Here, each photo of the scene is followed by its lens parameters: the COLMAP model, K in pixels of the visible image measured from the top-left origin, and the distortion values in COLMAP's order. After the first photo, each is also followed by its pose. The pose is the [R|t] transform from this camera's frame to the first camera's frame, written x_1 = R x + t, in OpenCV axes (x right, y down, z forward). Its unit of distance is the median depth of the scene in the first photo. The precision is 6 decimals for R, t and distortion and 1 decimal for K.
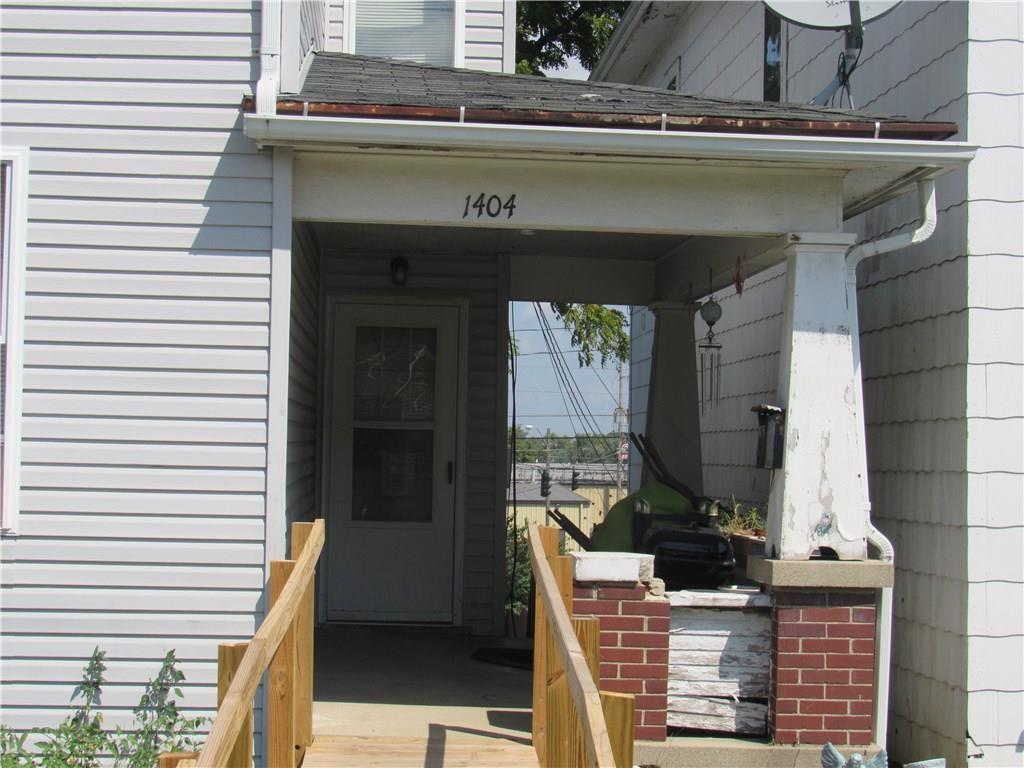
lens RADIAL K [[2168.2, 0, 513.2], [0, 2168.2, 385.0], [0, 0, 1]] dist [-0.087738, 0.000000]
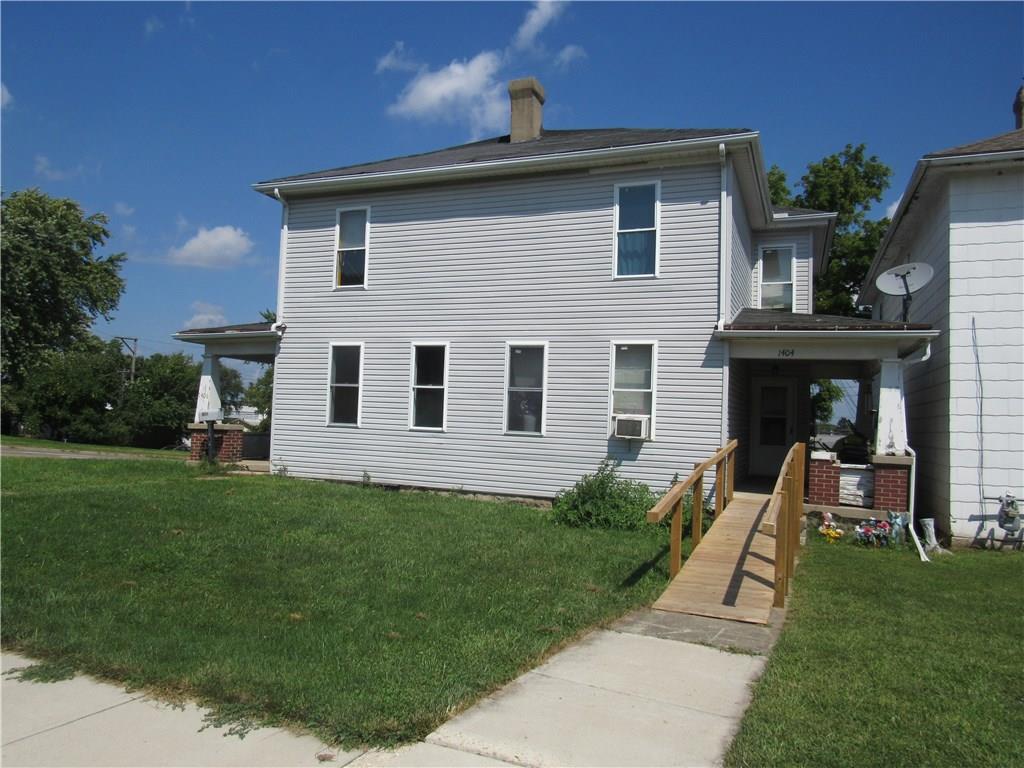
lens RADIAL K [[753.0, 0, 512.6], [0, 753.0, 383.6], [0, 0, 1]] dist [0.000586, 0.000113]
pose [[0.886788, -0.005454, -0.462145, 0.163337], [-0.010129, 0.999461, -0.031231, 0.011216], [0.462066, 0.032376, 0.886254, -0.306639]]
